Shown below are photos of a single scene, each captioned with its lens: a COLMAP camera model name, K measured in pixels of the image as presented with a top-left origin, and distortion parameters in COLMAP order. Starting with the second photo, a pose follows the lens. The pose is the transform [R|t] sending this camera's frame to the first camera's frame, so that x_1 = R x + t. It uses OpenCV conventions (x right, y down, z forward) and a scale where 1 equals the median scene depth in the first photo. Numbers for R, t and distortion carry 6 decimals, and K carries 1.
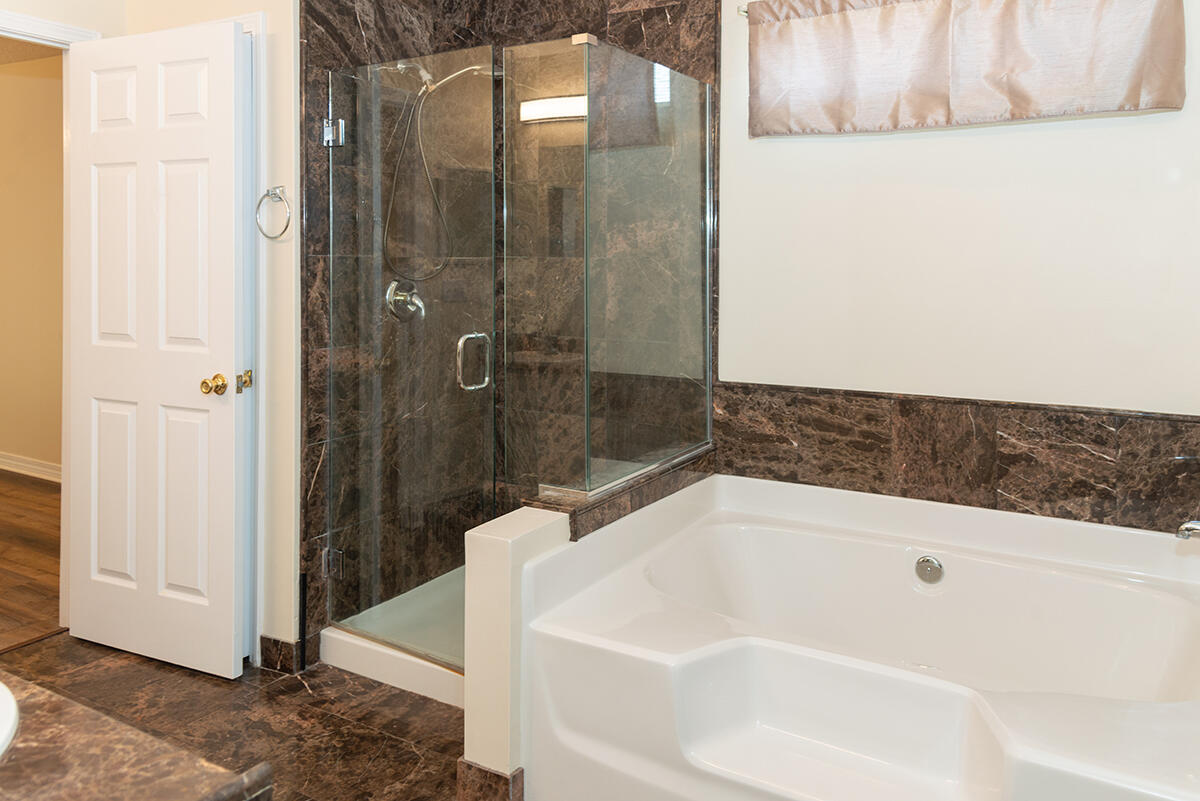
lens RADIAL K [[814.7, 0, 600.0], [0, 814.7, 400.5], [0, 0, 1]] dist [0.003276, -0.002208]
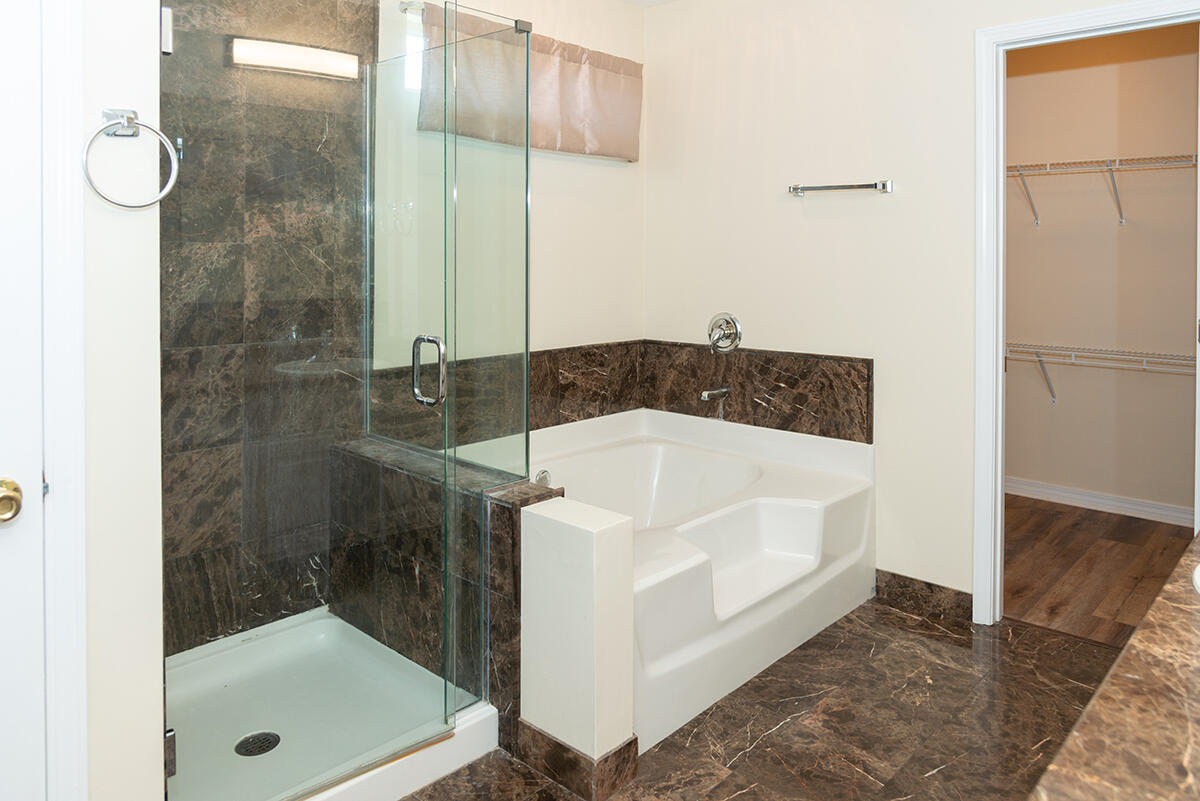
lens RADIAL K [[814.7, 0, 600.0], [0, 814.7, 400.5], [0, 0, 1]] dist [0.003276, -0.002208]
pose [[0.241864, -0.178077, 0.953829, -0.731097], [0.151300, 0.977912, 0.144208, -0.088474], [-0.958442, 0.109436, 0.263465, 0.480464]]
